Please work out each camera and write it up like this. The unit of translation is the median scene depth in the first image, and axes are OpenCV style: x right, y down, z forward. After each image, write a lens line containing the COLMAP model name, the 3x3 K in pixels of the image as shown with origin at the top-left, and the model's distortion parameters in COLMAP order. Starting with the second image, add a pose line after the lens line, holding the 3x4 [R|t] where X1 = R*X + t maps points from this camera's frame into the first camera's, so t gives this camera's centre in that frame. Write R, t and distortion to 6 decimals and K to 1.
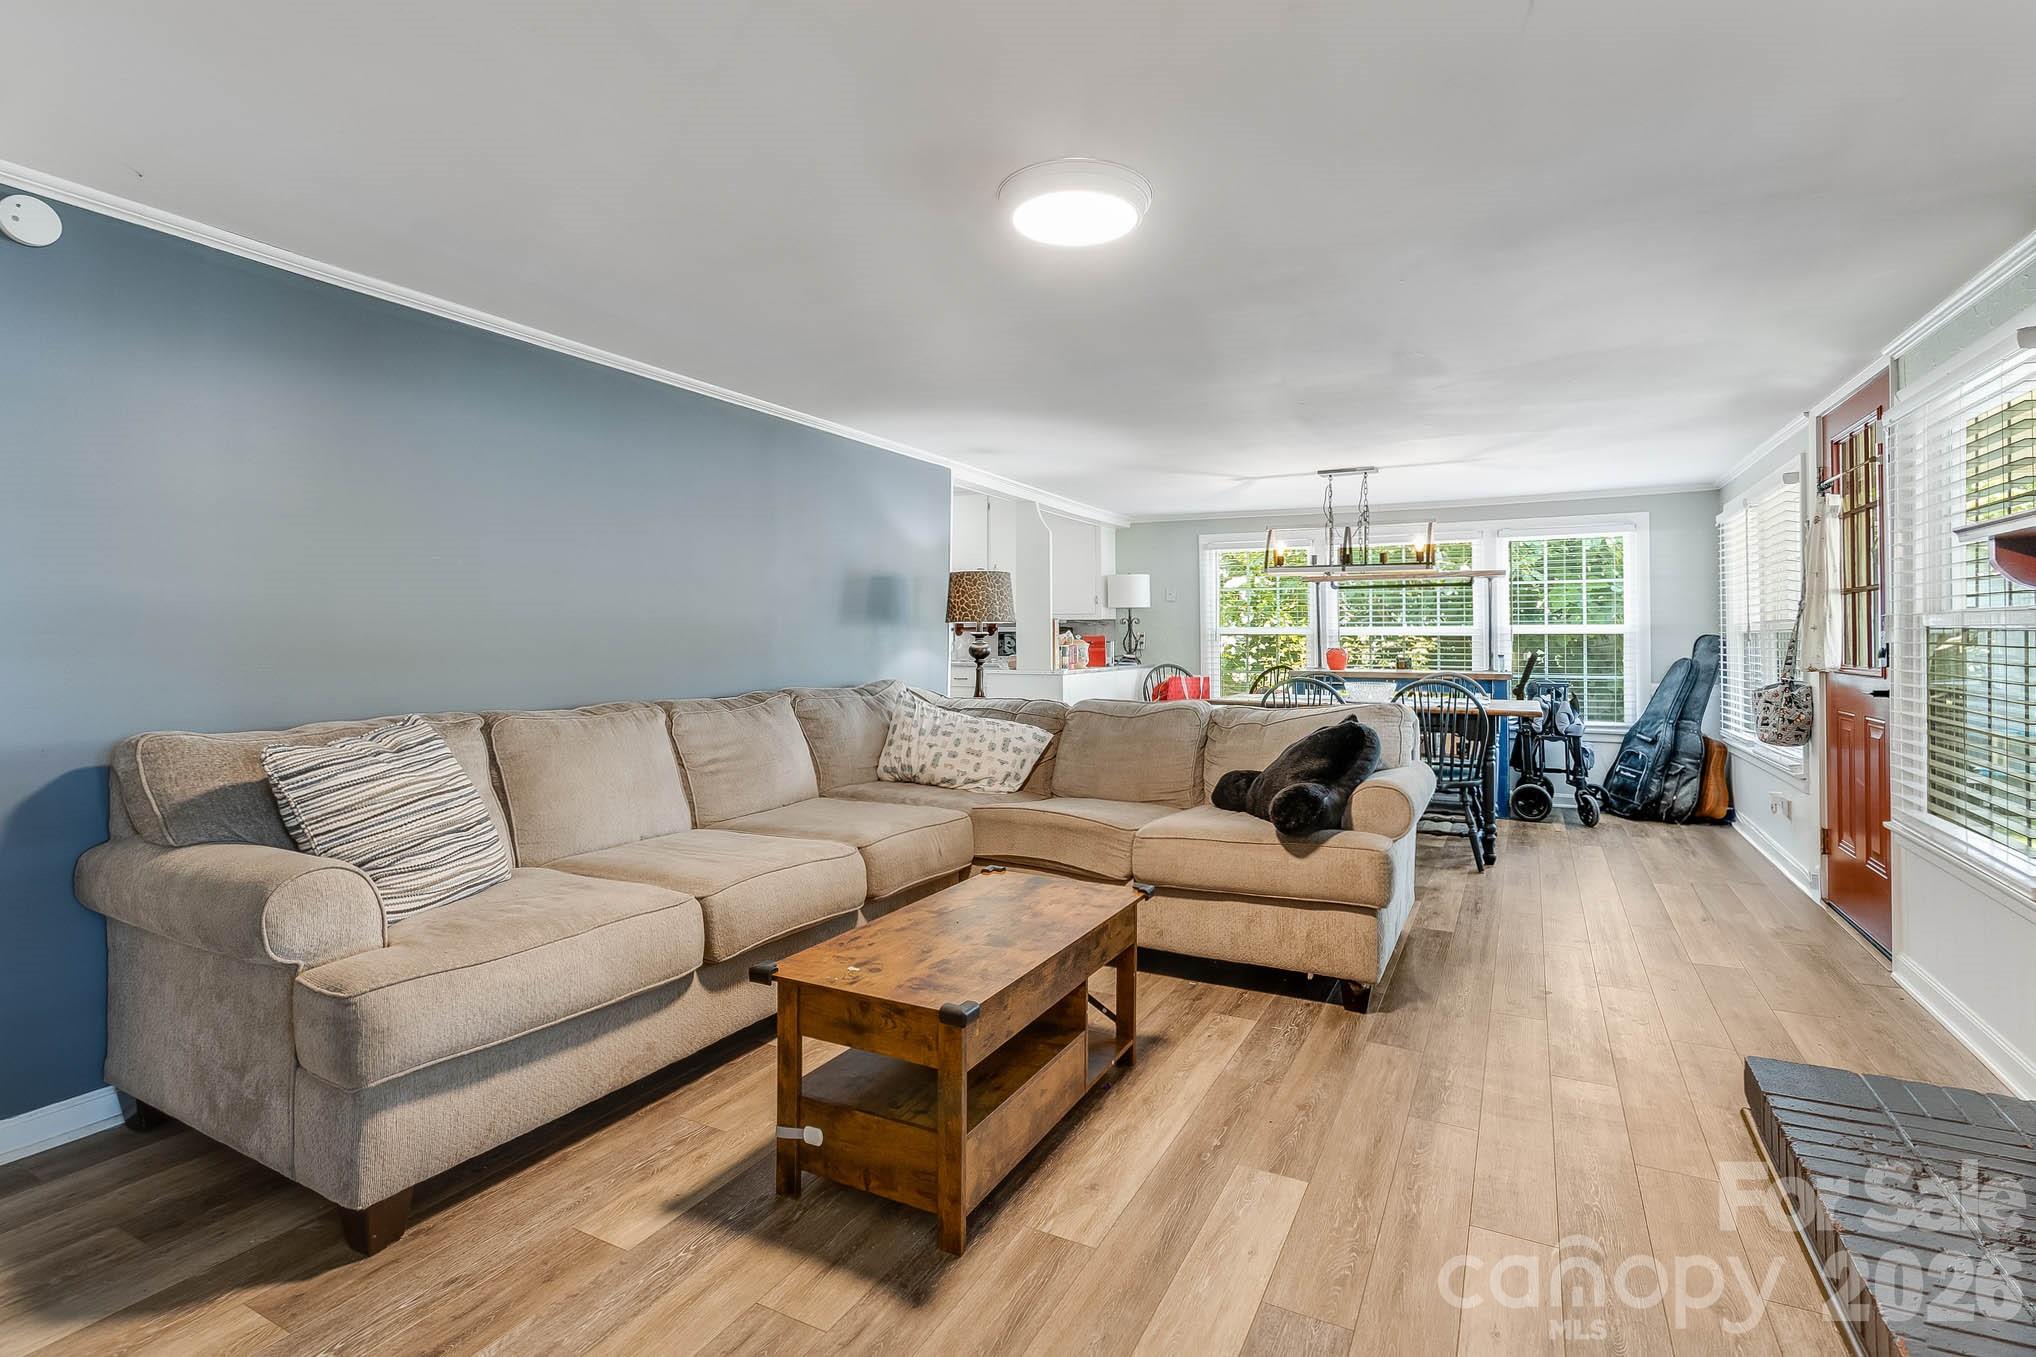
lens RADIAL K [[979.9, 0, 1006.2], [0, 979.9, 670.1], [0, 0, 1]] dist [0.003553, 0.000418]
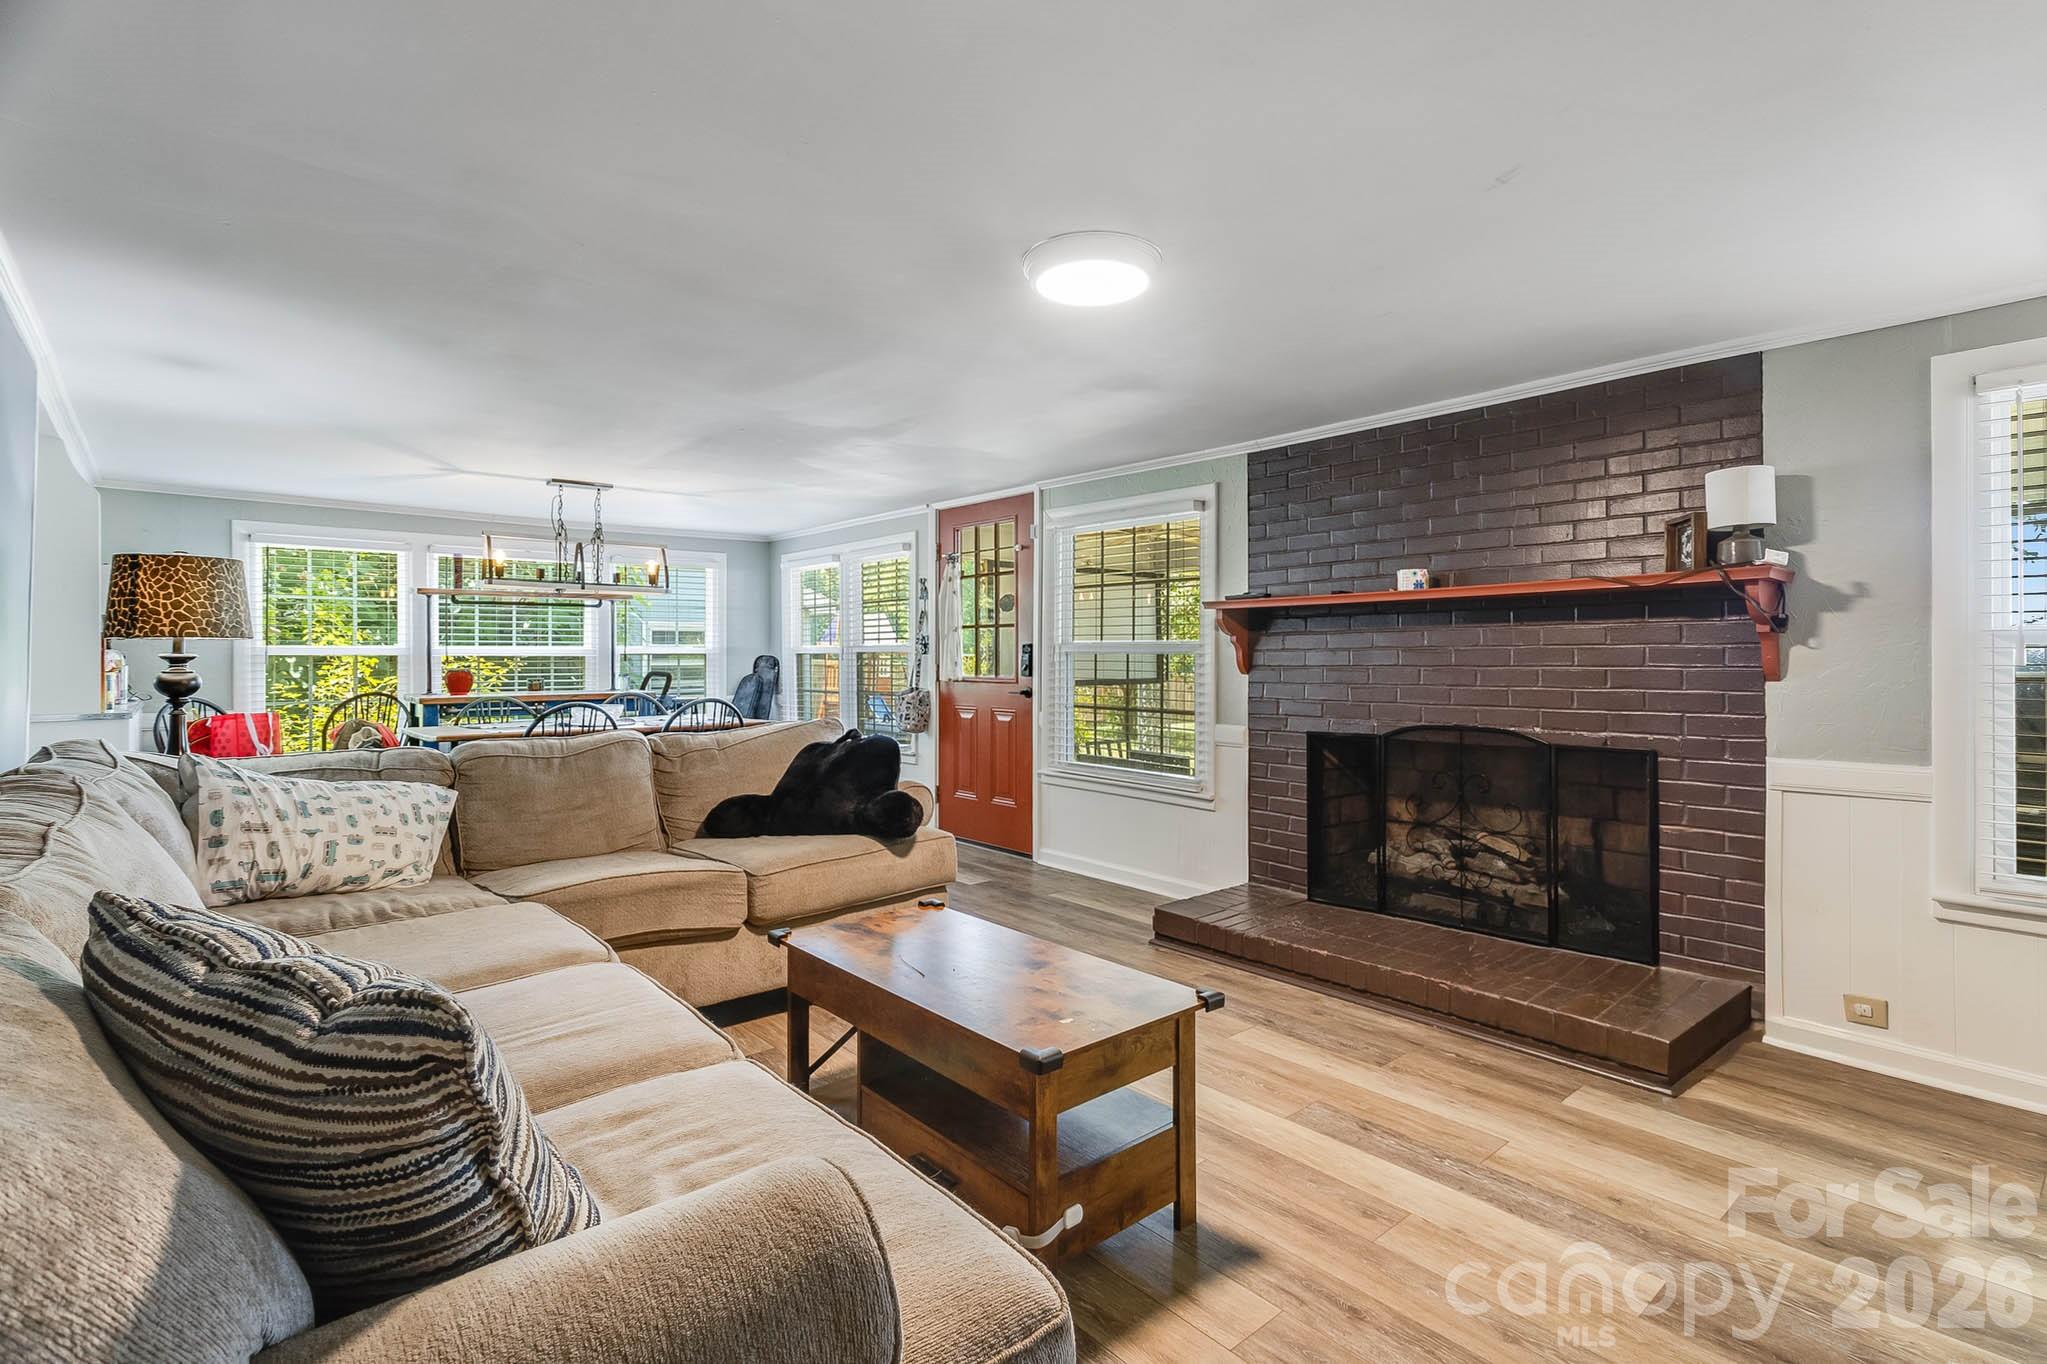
lens RADIAL K [[985.2, 0, 1013.0], [0, 985.2, 670.1], [0, 0, 1]] dist [0.003553, 0.000418]
pose [[0.367594, -0.015463, 0.929858, -0.428671], [0.033315, 0.999439, 0.003450, -0.013202], [-0.929389, 0.029710, 0.367903, 0.286228]]
